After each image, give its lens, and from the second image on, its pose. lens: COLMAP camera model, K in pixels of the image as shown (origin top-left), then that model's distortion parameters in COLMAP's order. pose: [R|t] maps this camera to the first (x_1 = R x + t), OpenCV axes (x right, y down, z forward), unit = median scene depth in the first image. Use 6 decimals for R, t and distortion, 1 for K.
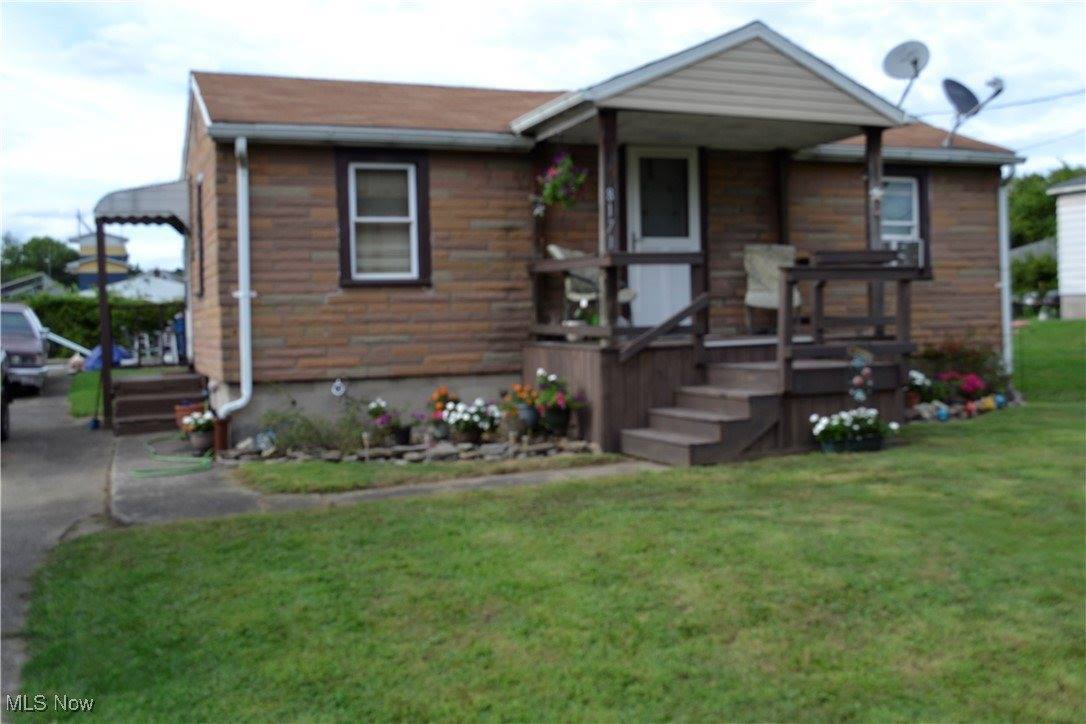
lens RADIAL K [[1120.9, 0, 543.1], [0, 1120.9, 357.5], [0, 0, 1]] dist [-0.029355, 0.000000]
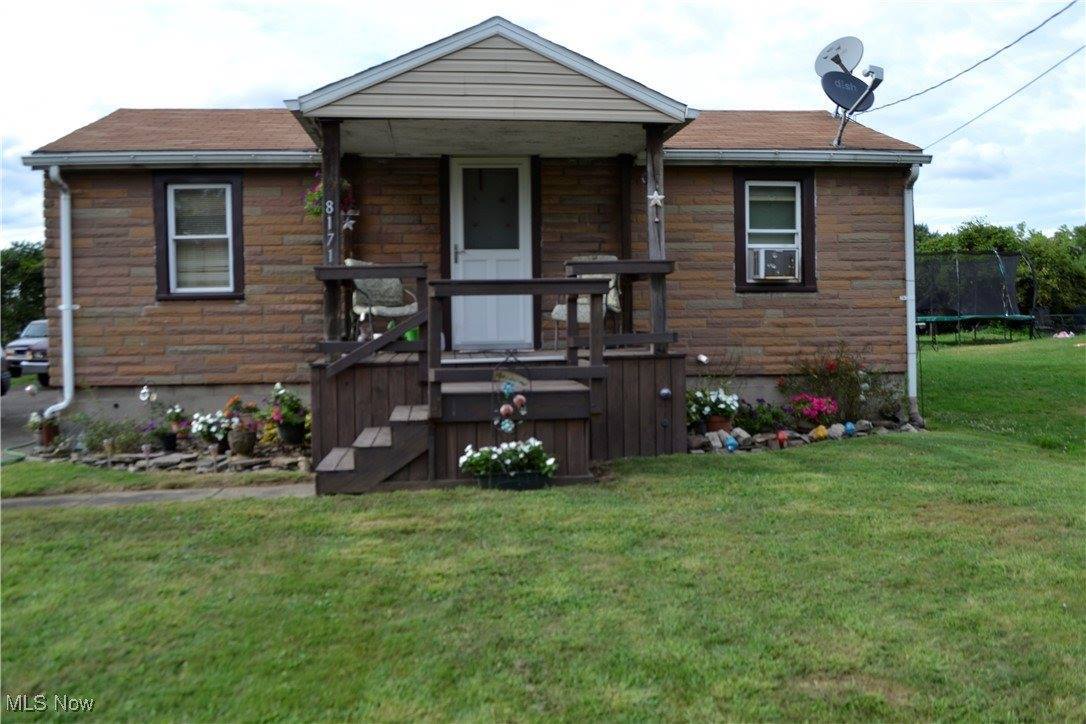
lens RADIAL K [[933.6, 0, 543.2], [0, 933.6, 367.4], [0, 0, 1]] dist [-0.070508, -0.003536]
pose [[0.960376, 0.022858, -0.277767, 0.421165], [-0.018126, 0.999644, 0.019594, -0.022146], [0.278116, -0.013782, 0.960449, 0.246513]]
